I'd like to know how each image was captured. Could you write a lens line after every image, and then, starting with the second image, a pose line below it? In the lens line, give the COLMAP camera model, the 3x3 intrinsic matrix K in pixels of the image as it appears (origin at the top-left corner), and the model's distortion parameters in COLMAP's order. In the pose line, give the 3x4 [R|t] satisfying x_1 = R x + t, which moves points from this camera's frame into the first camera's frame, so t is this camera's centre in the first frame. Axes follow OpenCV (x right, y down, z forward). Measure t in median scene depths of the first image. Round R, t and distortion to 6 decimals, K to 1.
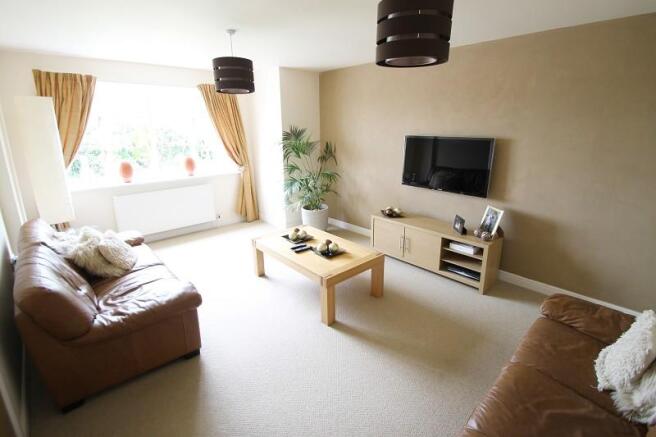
lens RADIAL K [[333.5, 0, 330.6], [0, 333.5, 217.0], [0, 0, 1]] dist [0.000135, -0.000311]
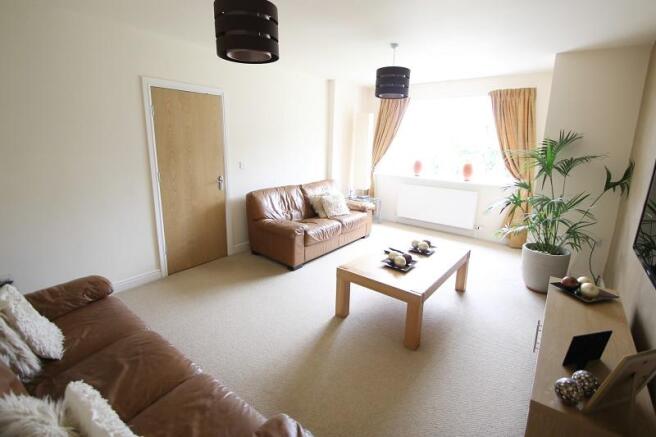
lens RADIAL K [[333.5, 0, 330.6], [0, 333.5, 217.0], [0, 0, 1]] dist [0.000135, -0.000311]
pose [[0.098387, 0.230542, -0.968076, 0.816623], [-0.297671, 0.935074, 0.192429, -0.132360], [0.949585, 0.269235, 0.160625, 0.657481]]
